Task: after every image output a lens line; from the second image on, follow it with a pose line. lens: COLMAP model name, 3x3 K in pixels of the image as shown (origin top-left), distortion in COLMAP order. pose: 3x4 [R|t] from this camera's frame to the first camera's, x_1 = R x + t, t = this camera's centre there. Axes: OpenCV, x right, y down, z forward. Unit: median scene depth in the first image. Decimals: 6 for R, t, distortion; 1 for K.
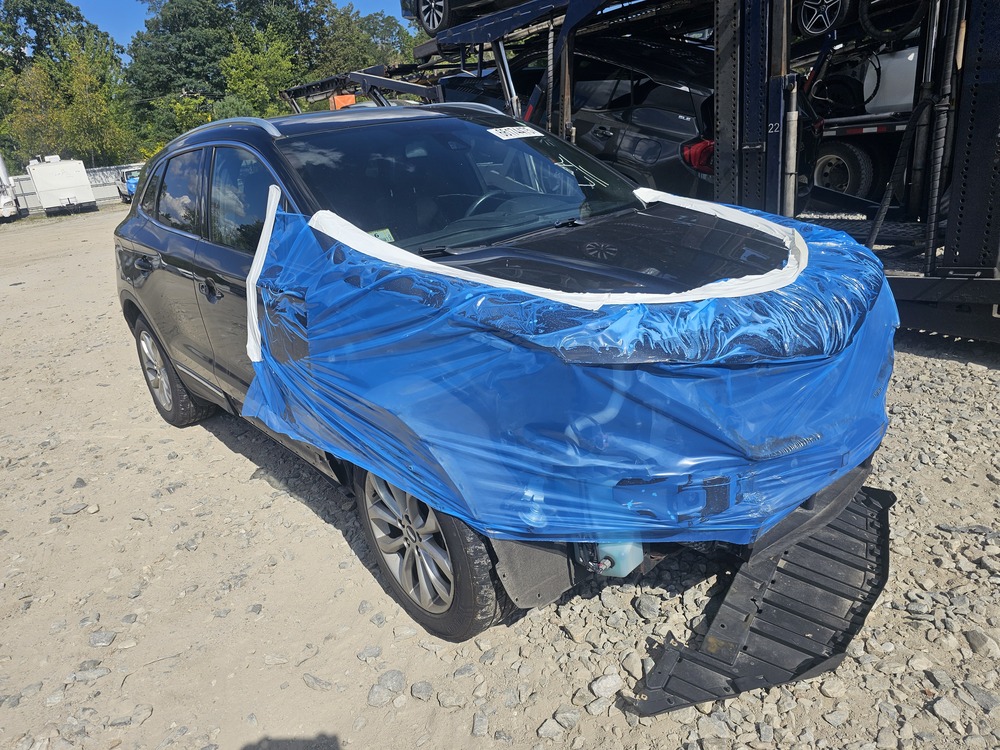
lens RADIAL K [[690.9, 0, 504.4], [0, 690.9, 373.8], [0, 0, 1]] dist [0.020497, -0.022598]
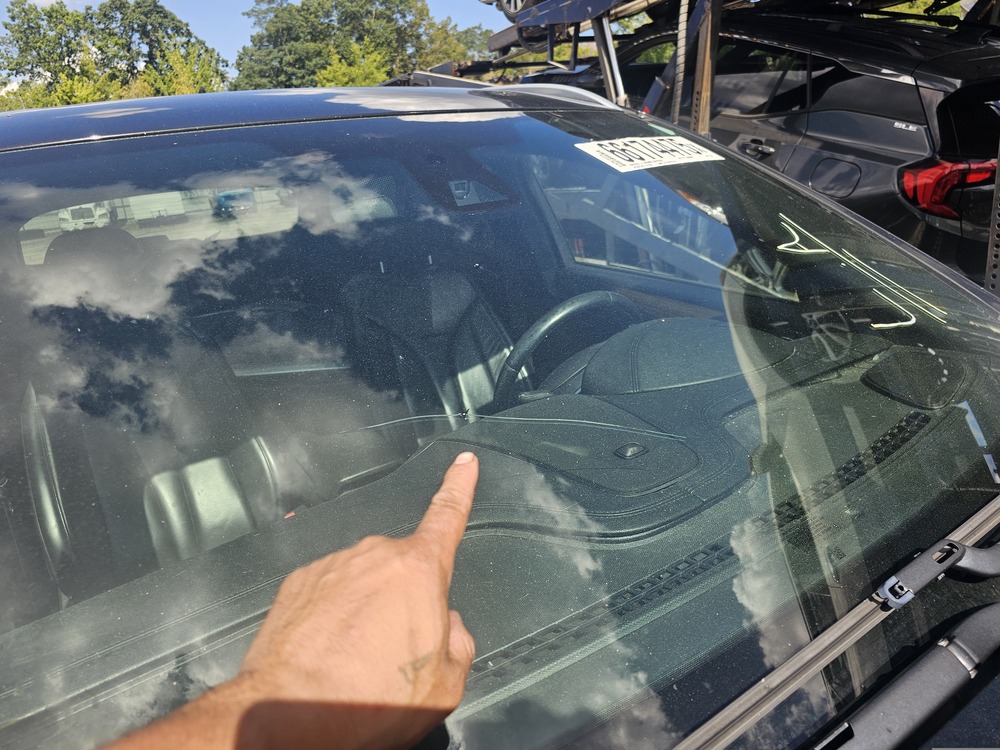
lens RADIAL K [[728.1, 0, 500.0], [0, 728.1, 375.0], [0, 0, 1]] dist [0.003094, -0.008356]
pose [[0.991651, 0.045049, -0.120830, -0.005918], [-0.048624, 0.998457, -0.026804, -0.103983], [0.119436, 0.032456, 0.992311, 0.293796]]
